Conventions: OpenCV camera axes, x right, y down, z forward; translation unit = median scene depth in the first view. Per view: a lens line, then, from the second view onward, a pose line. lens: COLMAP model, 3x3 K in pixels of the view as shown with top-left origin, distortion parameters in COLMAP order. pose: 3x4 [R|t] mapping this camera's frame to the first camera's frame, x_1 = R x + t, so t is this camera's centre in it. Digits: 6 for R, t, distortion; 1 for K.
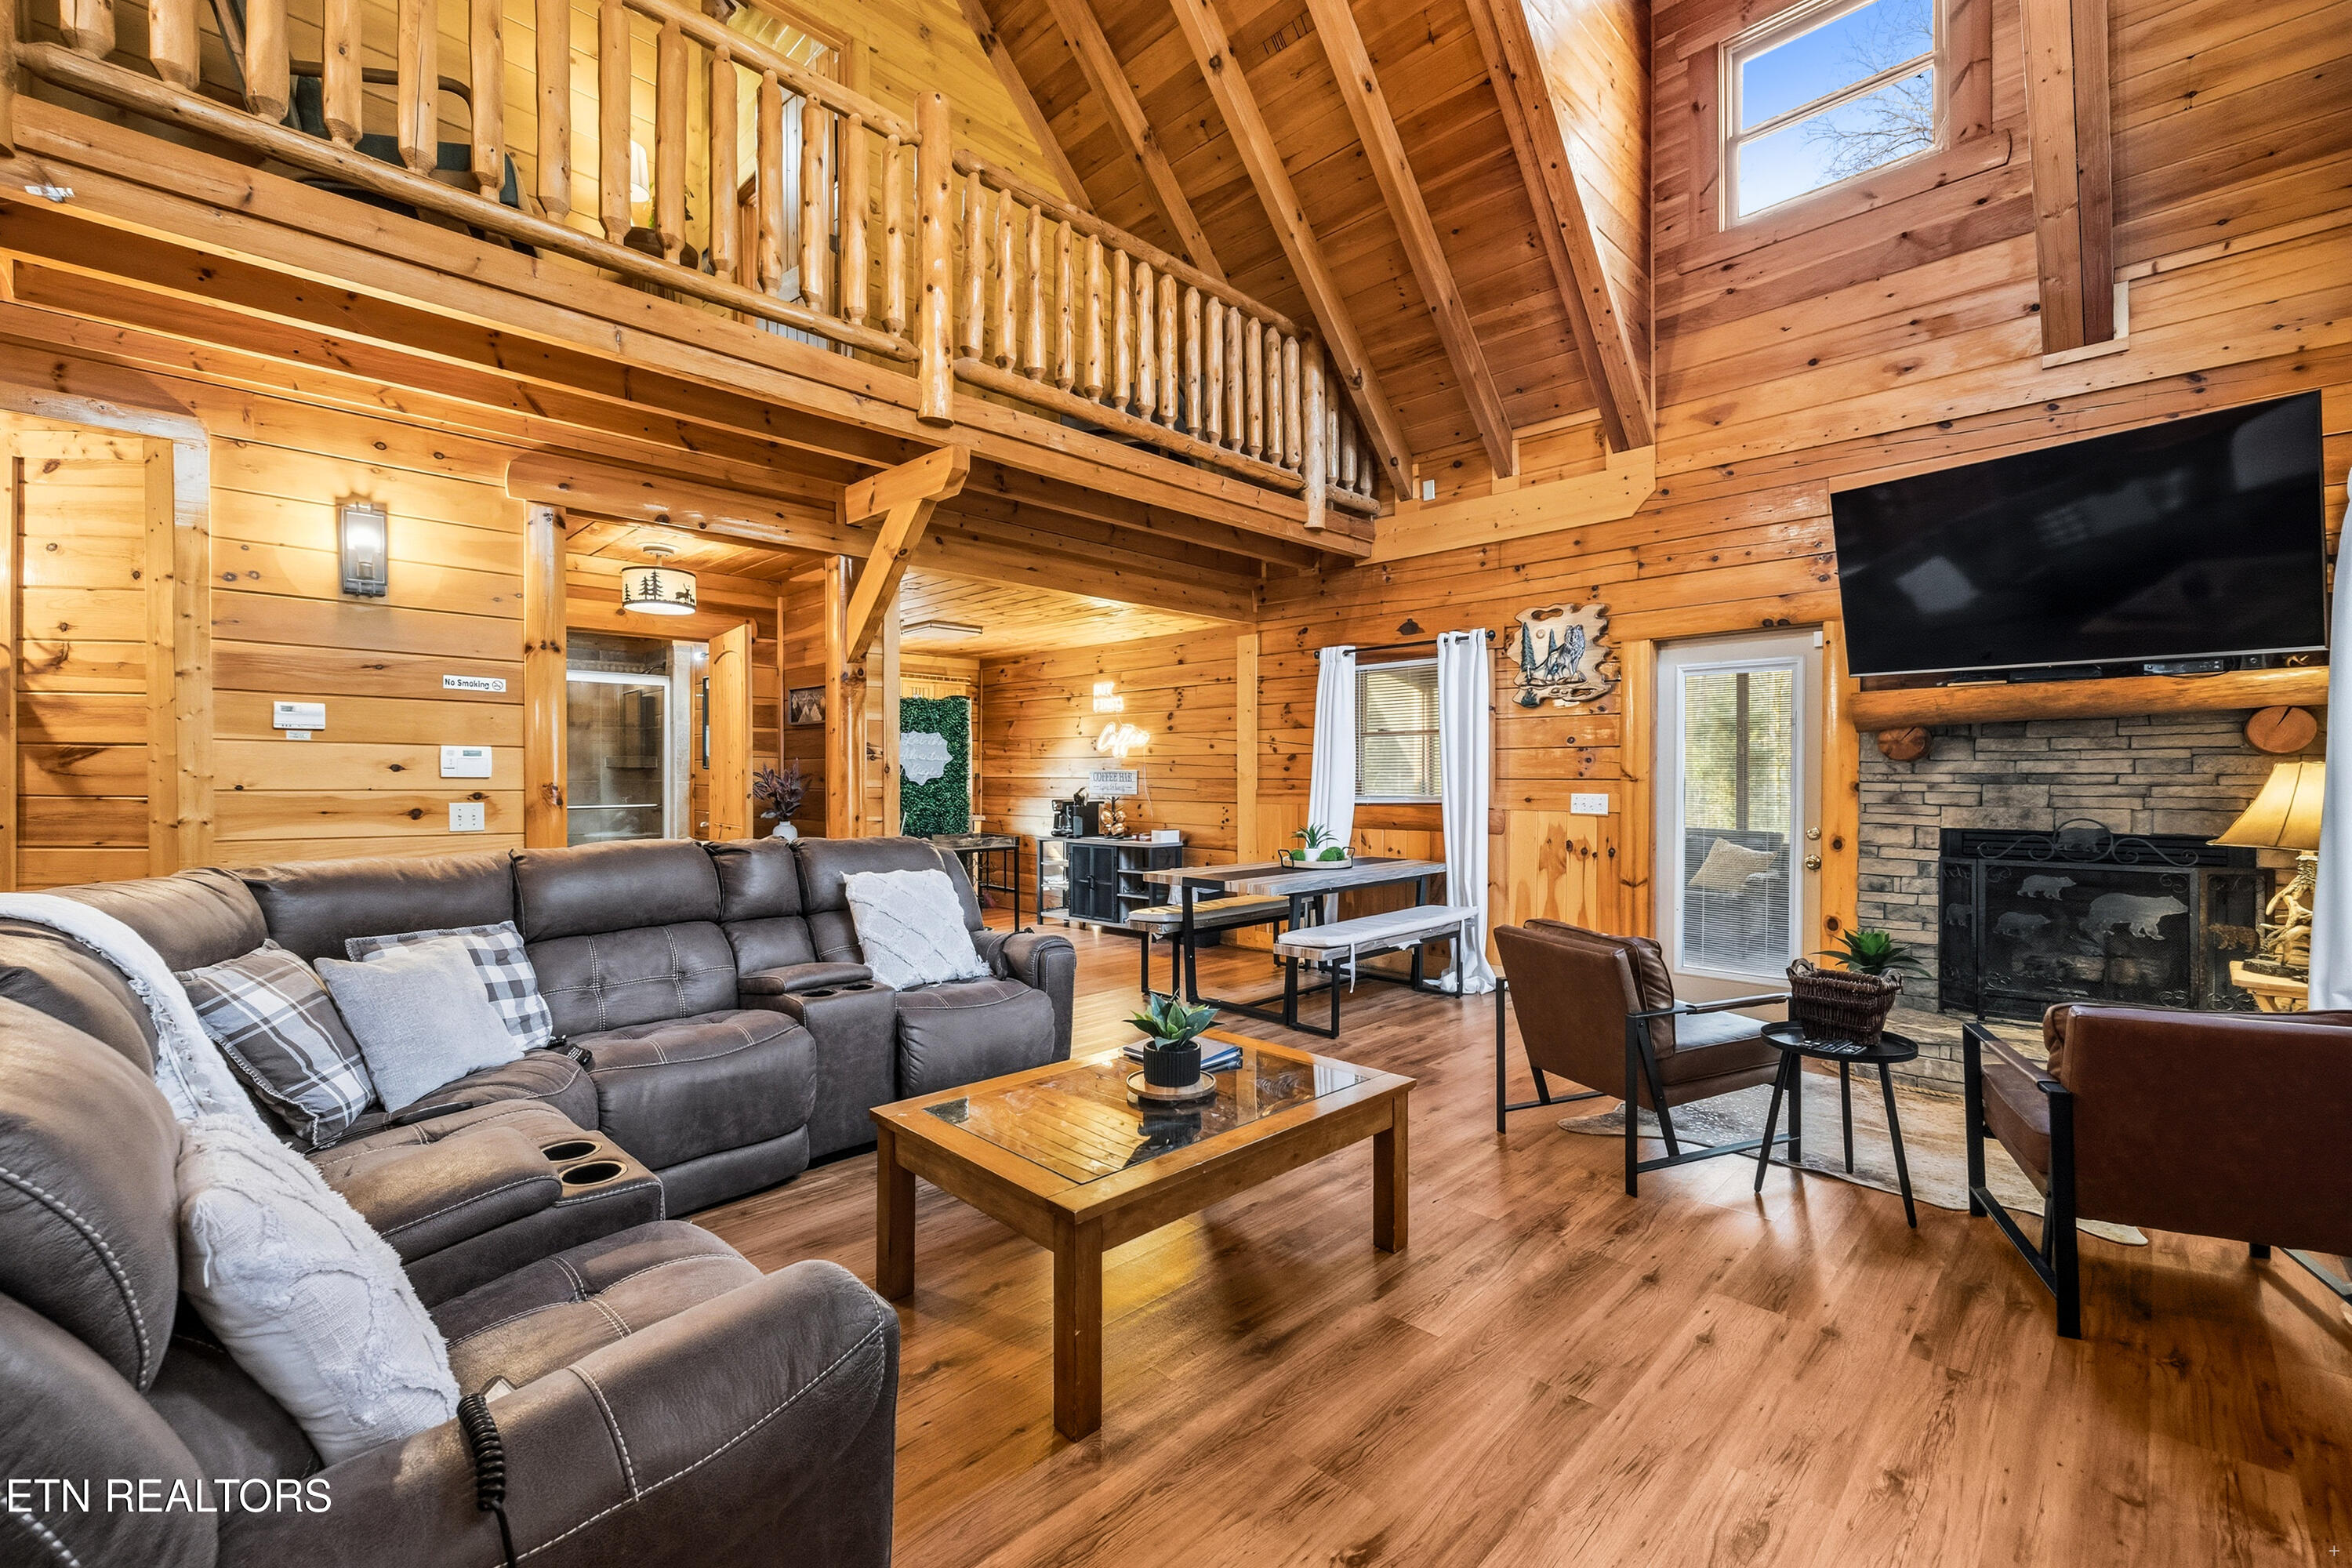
lens RADIAL K [[993.0, 0, 1183.5], [0, 993.0, 770.3], [0, 0, 1]] dist [0.000896, -0.000243]
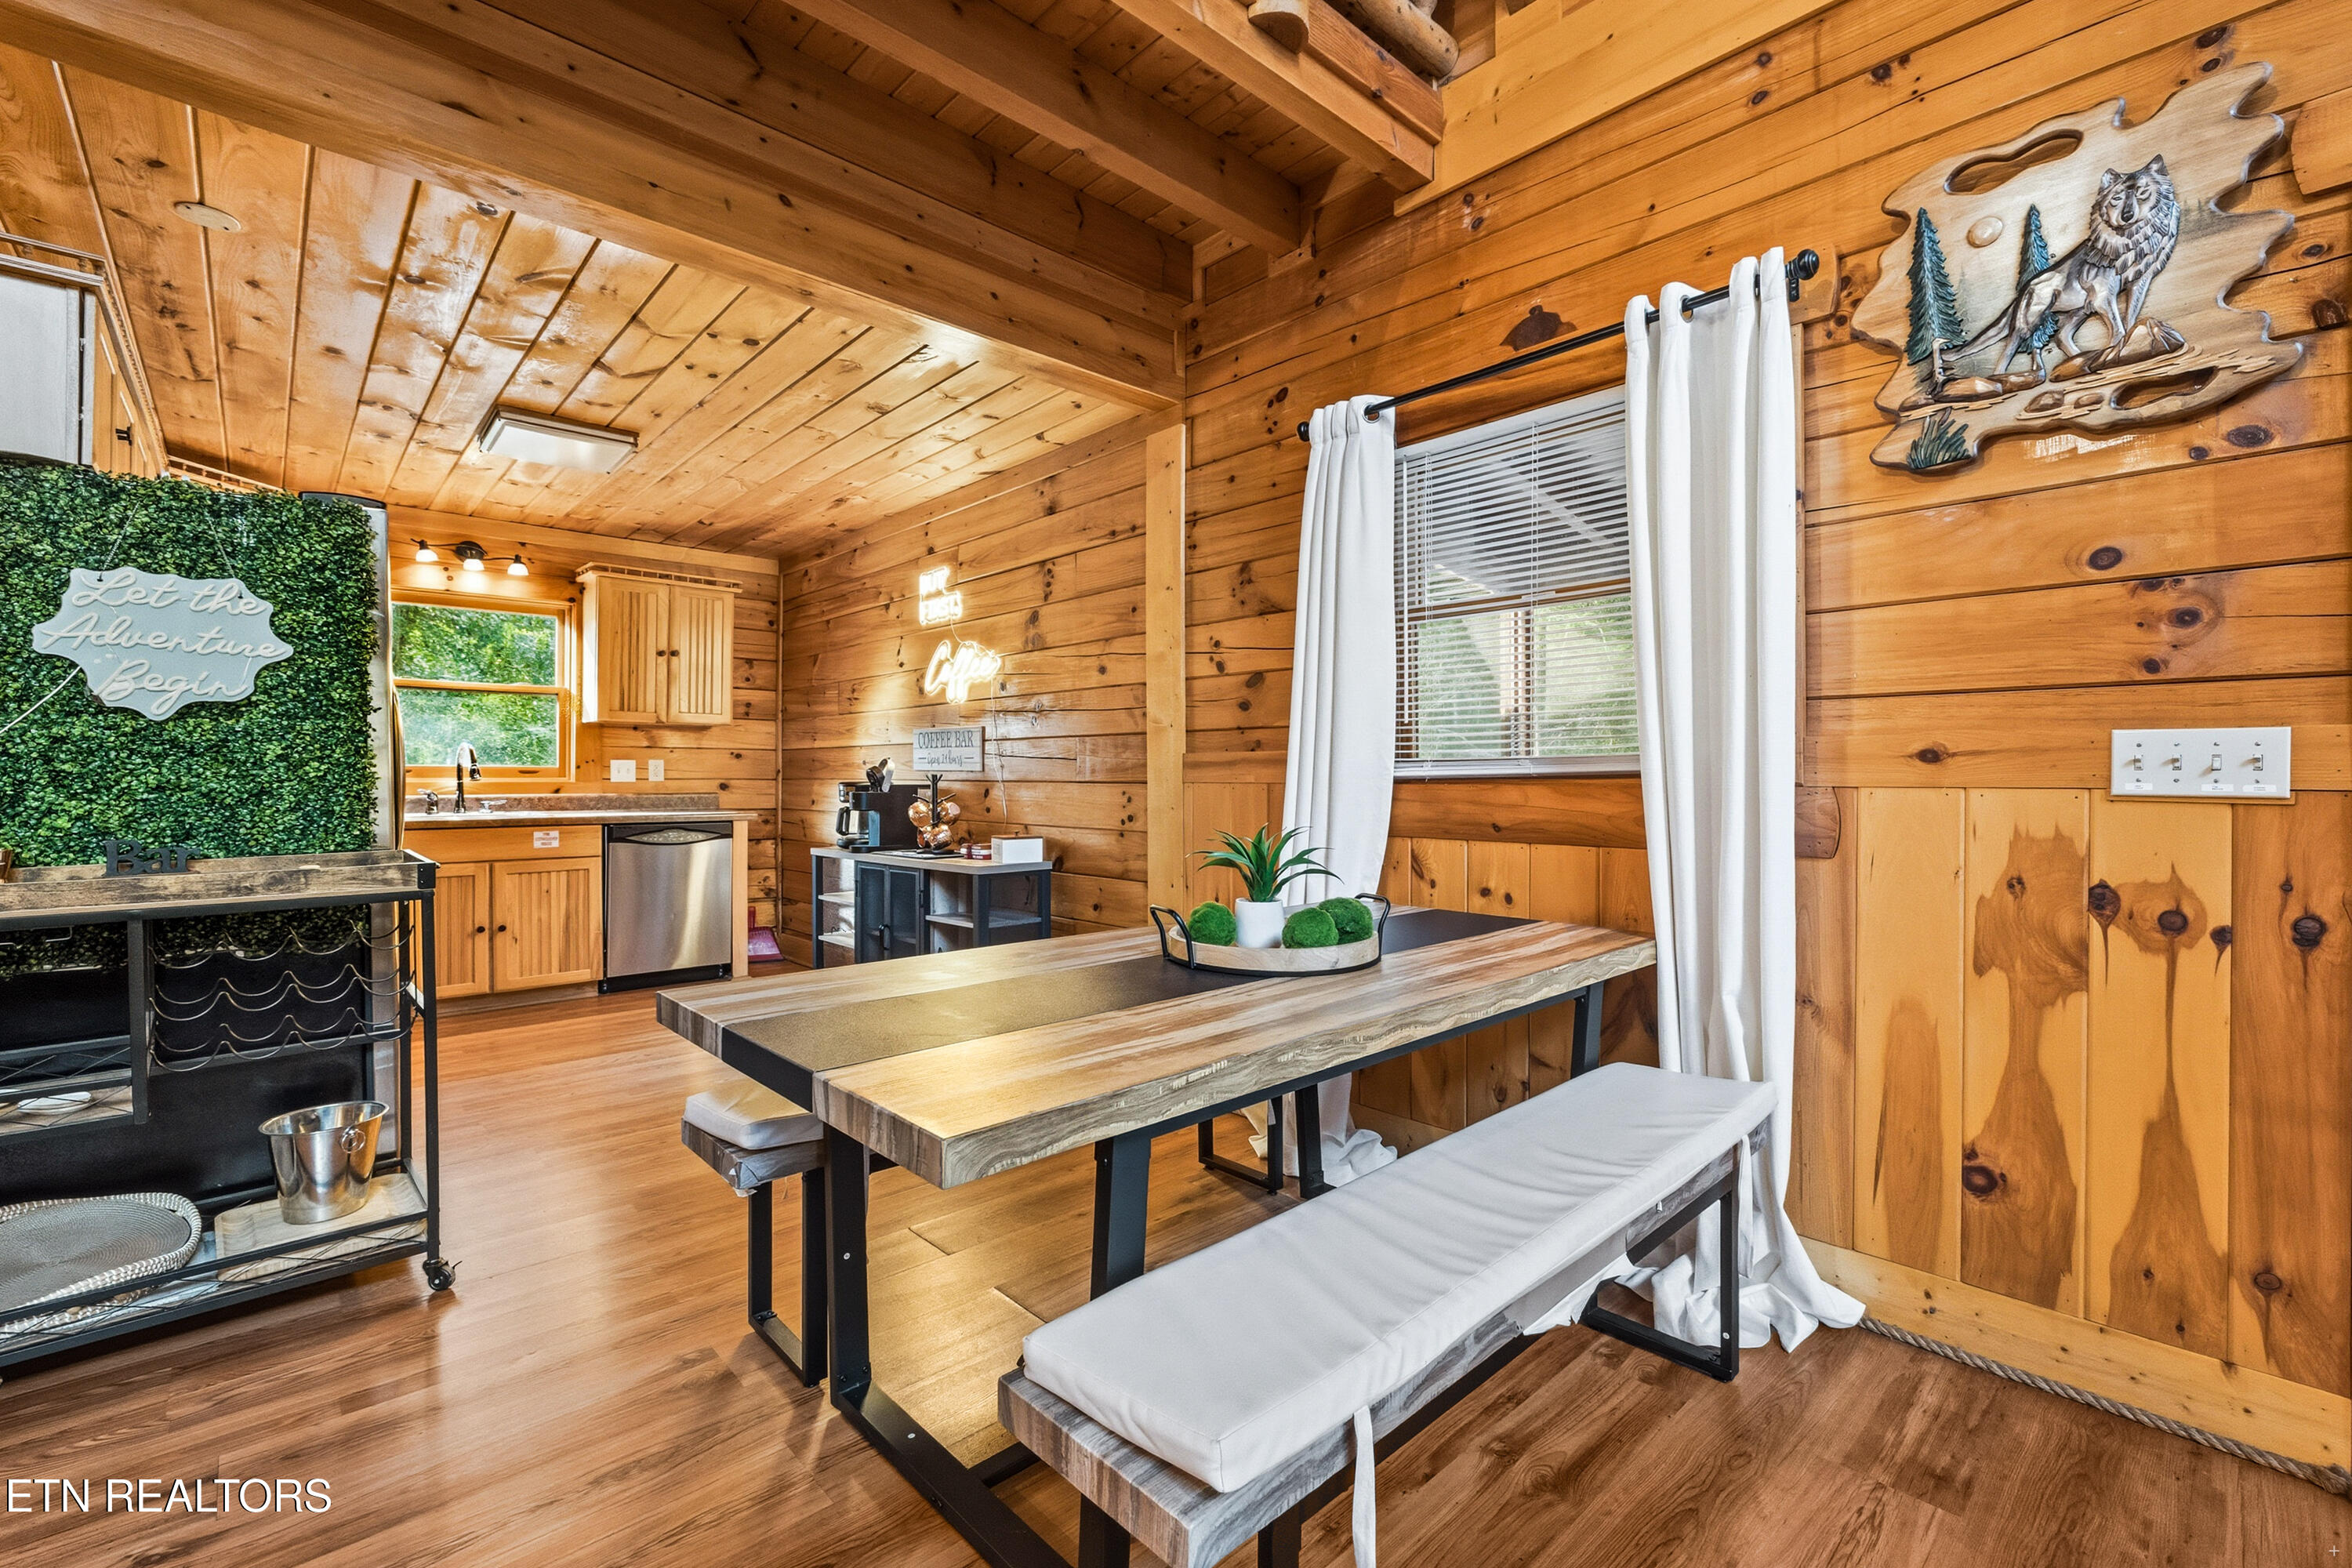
lens RADIAL K [[993.0, 0, 1162.6], [0, 993.0, 775.8], [0, 0, 1]] dist [0.000896, -0.000243]
pose [[0.998123, -0.002458, -0.061191, 0.105421], [0.002788, 0.999982, 0.005295, 0.031251], [0.061177, -0.005456, 0.998112, 0.604650]]
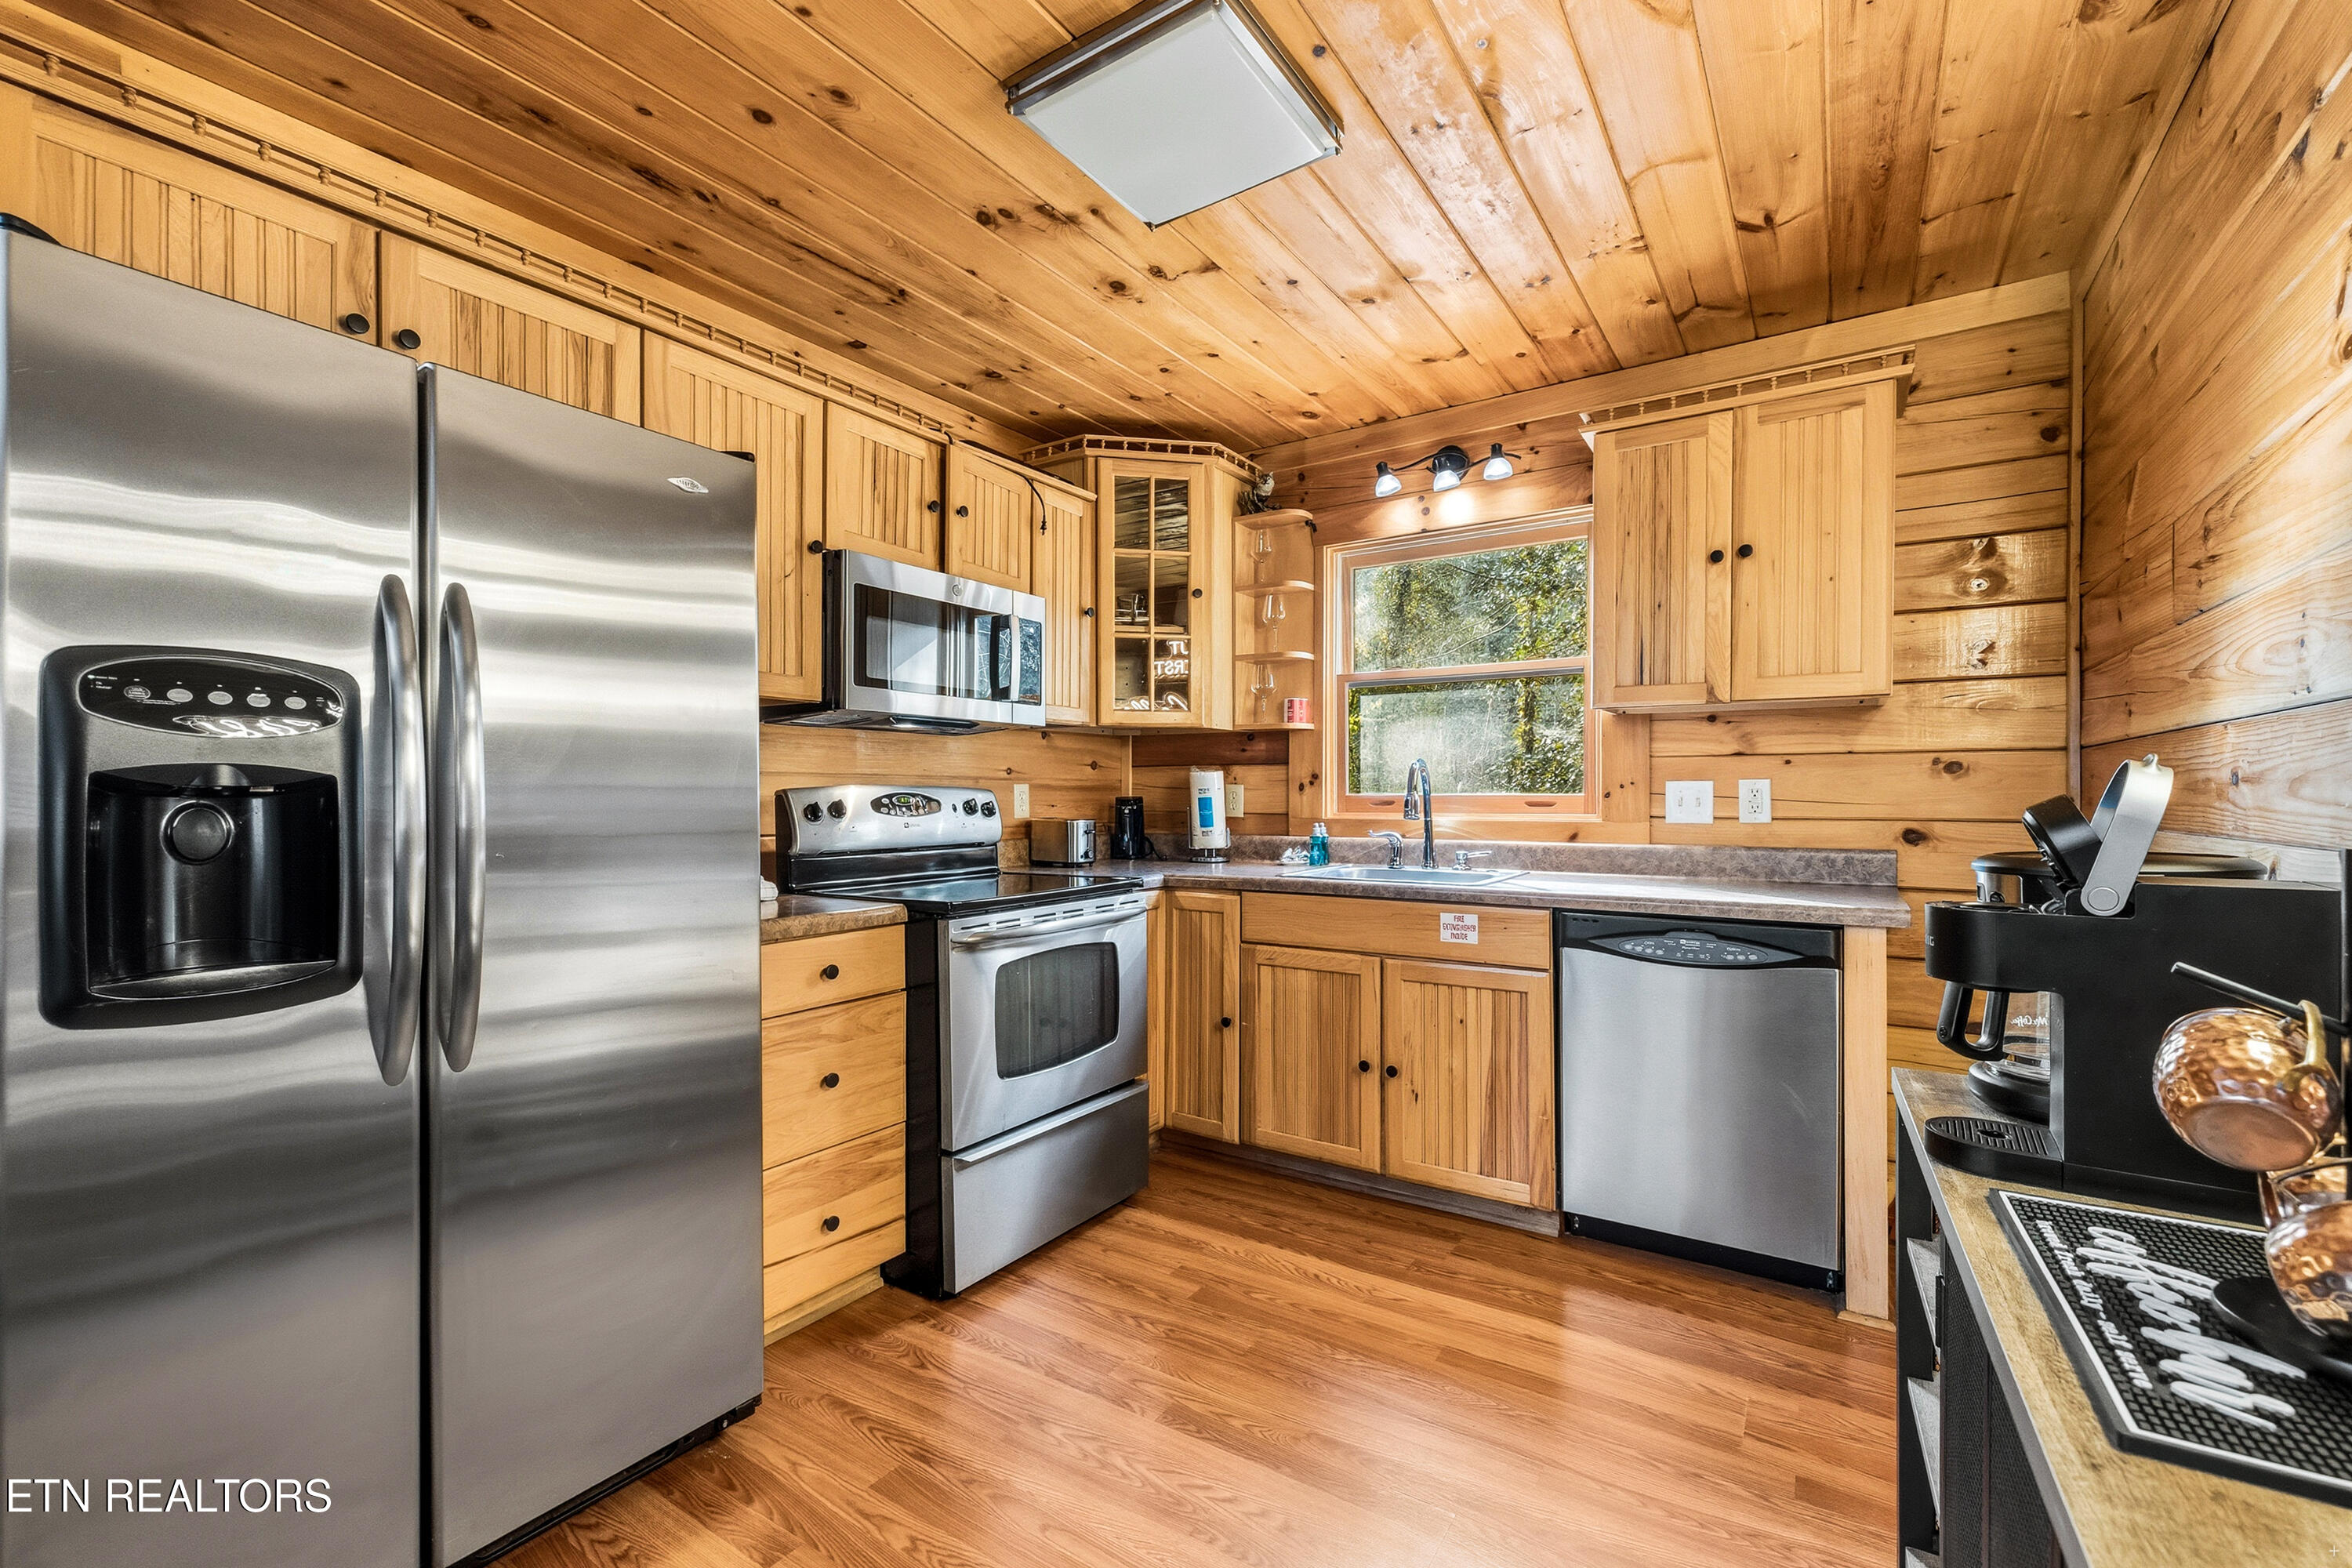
lens RADIAL K [[1030.4, 0, 1171.9], [0, 1030.4, 793.3], [0, 0, 1]] dist [-0.002674, -0.000831]
pose [[0.192520, -0.006388, -0.981272, 0.000325], [0.006450, 0.999965, -0.005245, 0.027315], [0.981272, -0.005319, 0.192554, 1.102084]]
